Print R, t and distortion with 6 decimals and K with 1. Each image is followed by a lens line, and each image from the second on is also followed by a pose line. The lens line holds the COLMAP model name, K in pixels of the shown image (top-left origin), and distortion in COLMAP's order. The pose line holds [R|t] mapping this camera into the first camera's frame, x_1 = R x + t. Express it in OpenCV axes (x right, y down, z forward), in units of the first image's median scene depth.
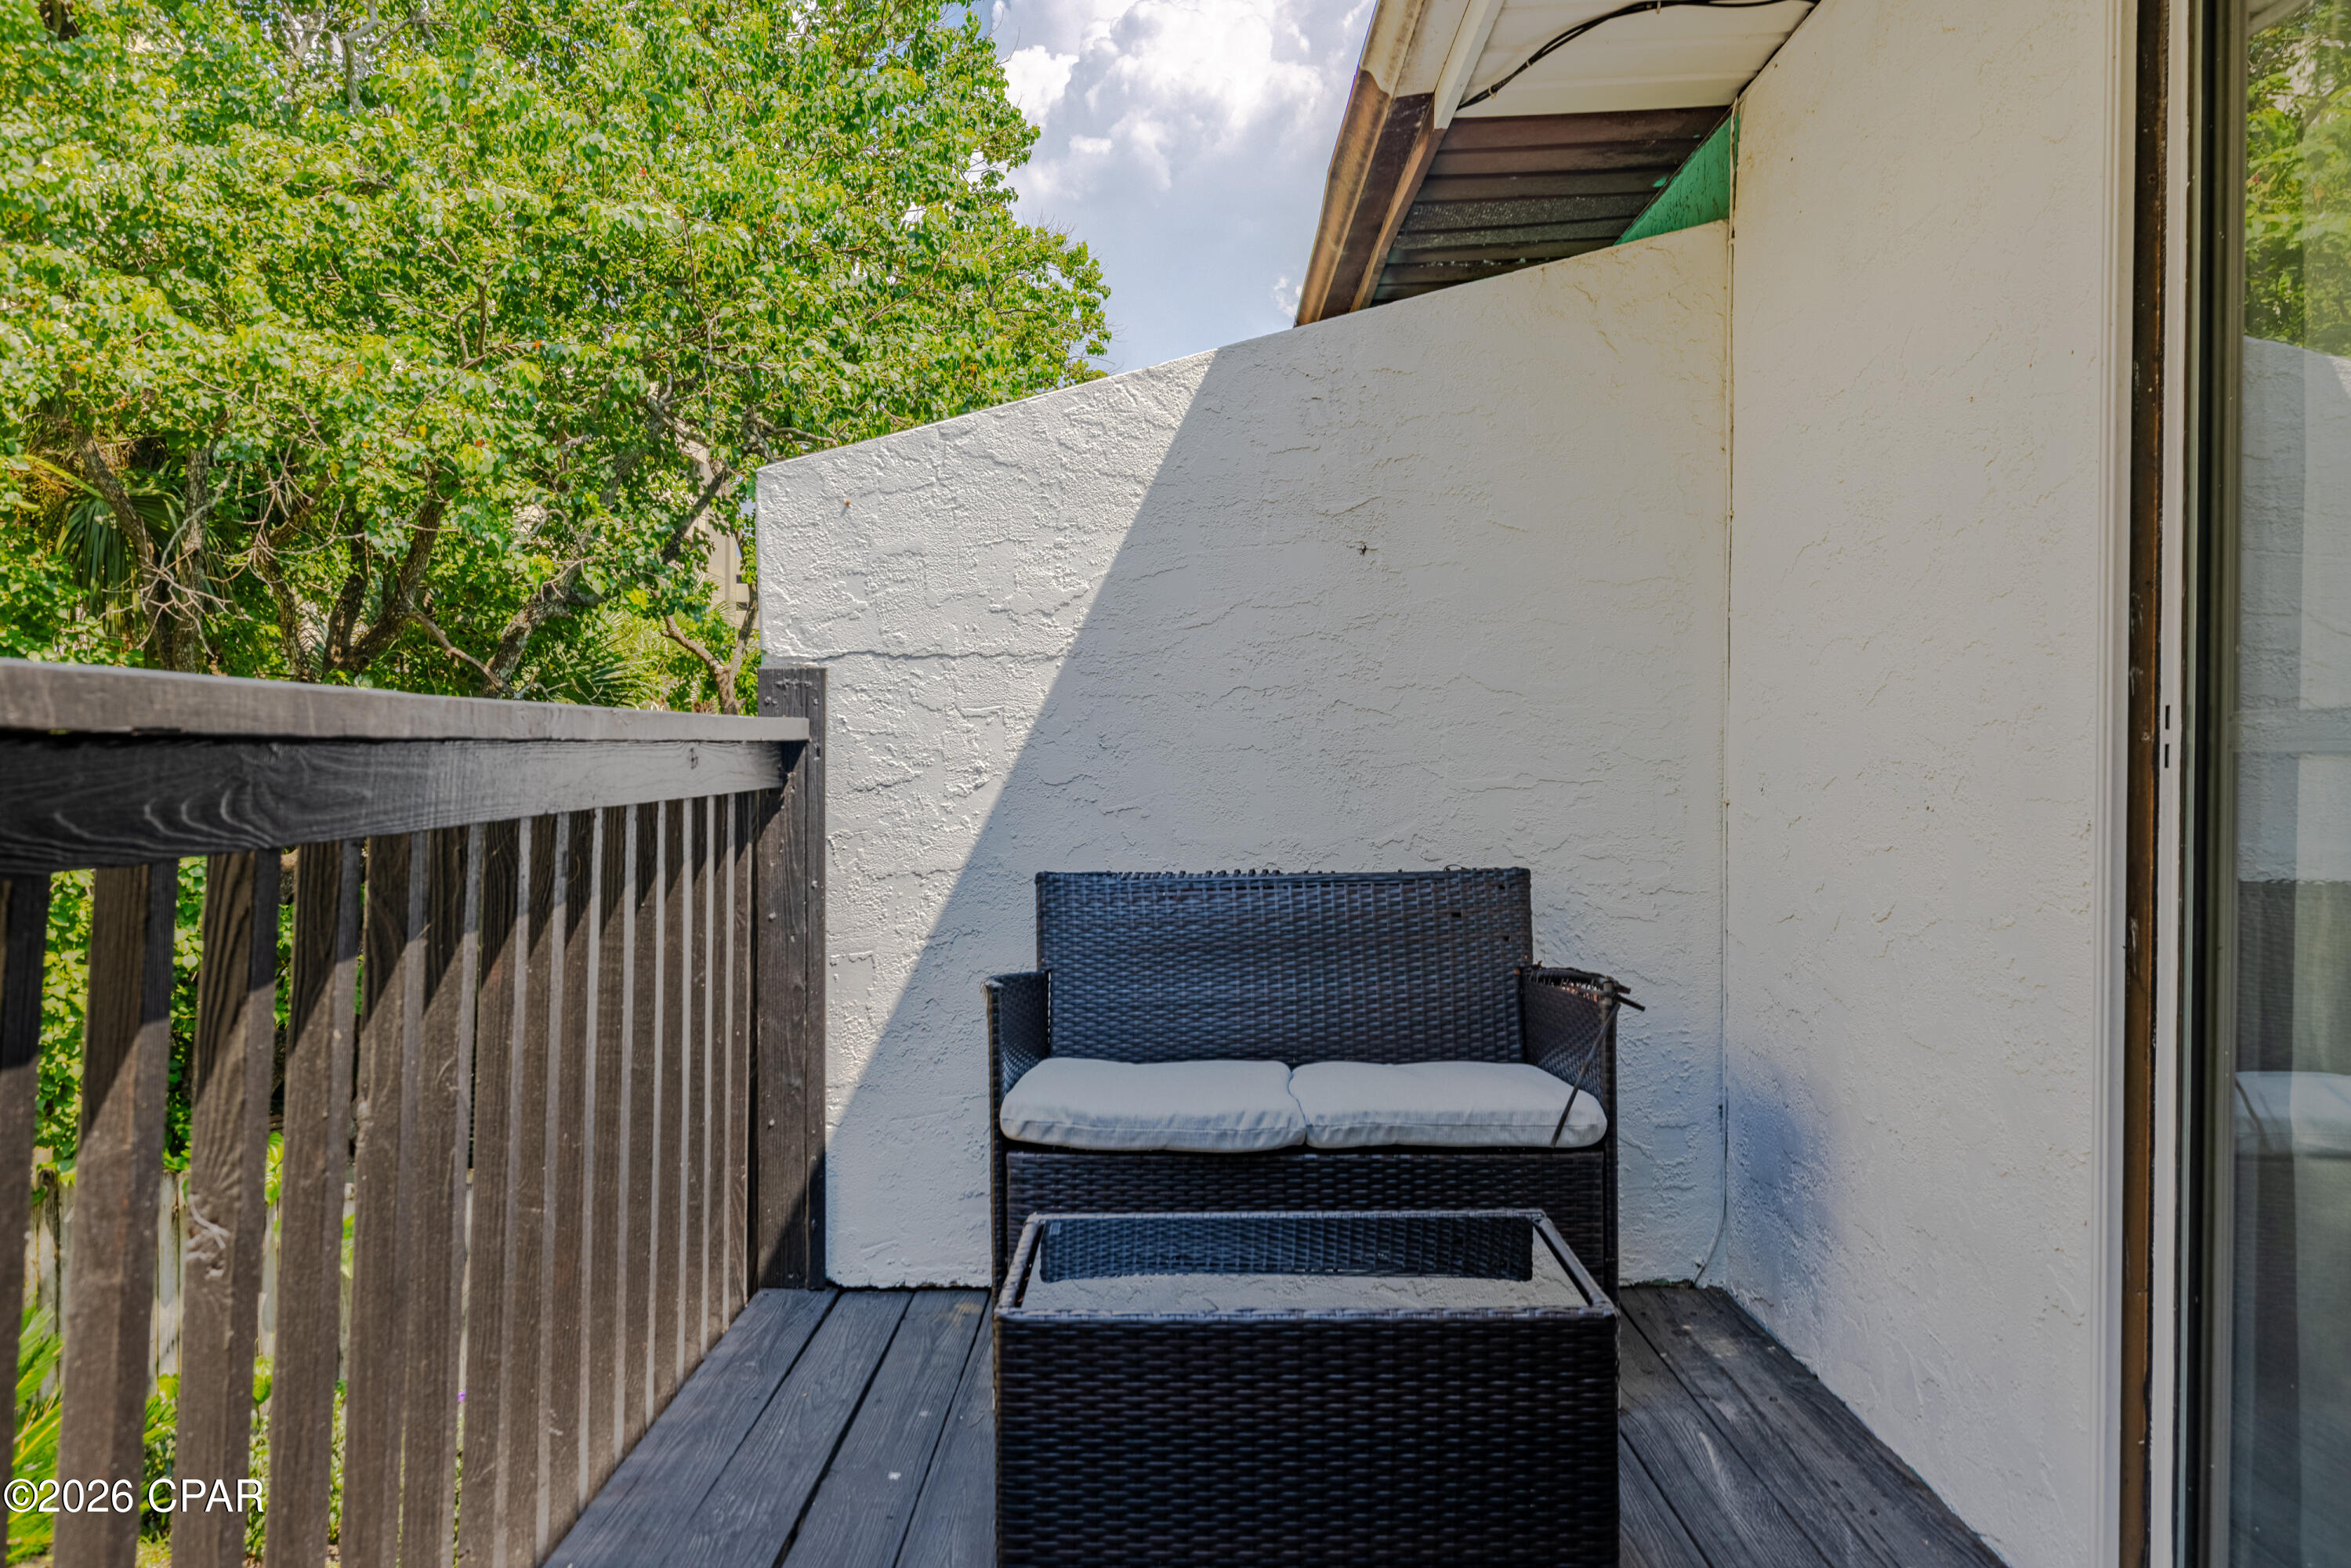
lens RADIAL K [[1618.4, 0, 1137.4], [0, 1618.4, 773.1], [0, 0, 1]] dist [-0.004193, 0.002865]
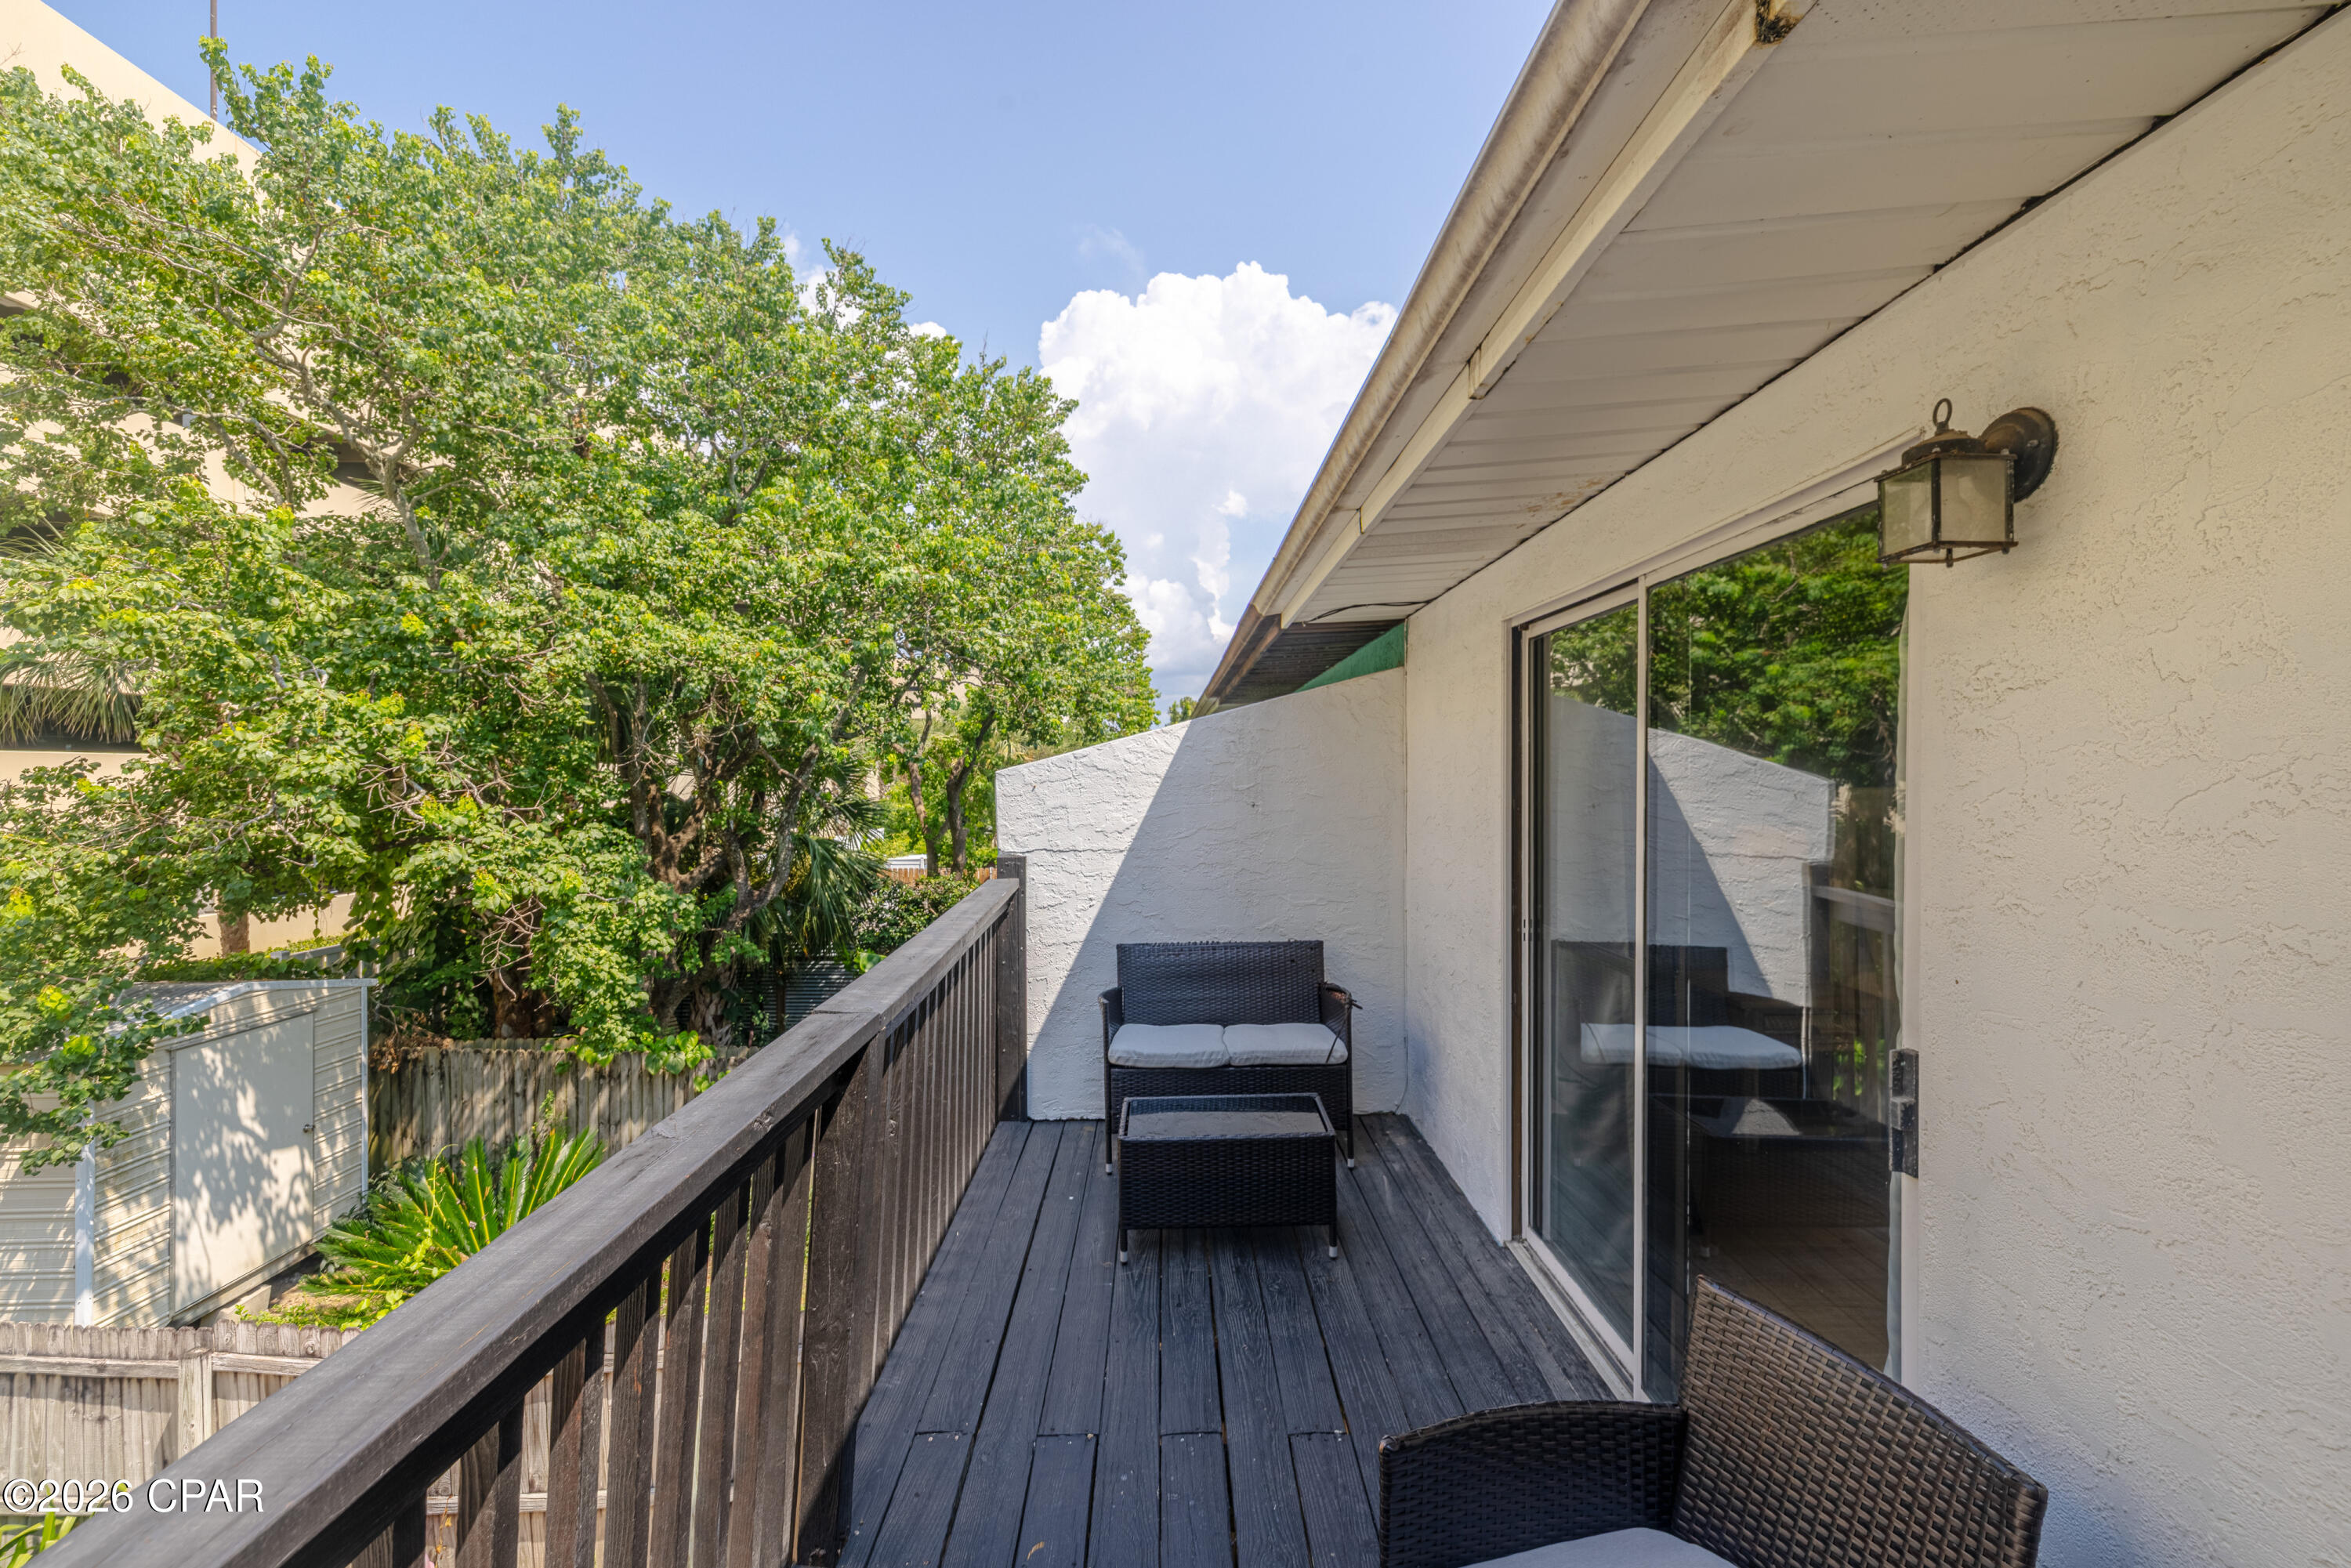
lens RADIAL K [[991.6, 0, 1164.0], [0, 991.6, 766.8], [0, 0, 1]] dist [-0.000617, -0.000185]
pose [[0.999565, -0.006666, 0.028740, -0.032380], [0.006931, 0.999934, -0.009122, -0.182976], [-0.028678, 0.009317, 0.999545, -0.454604]]
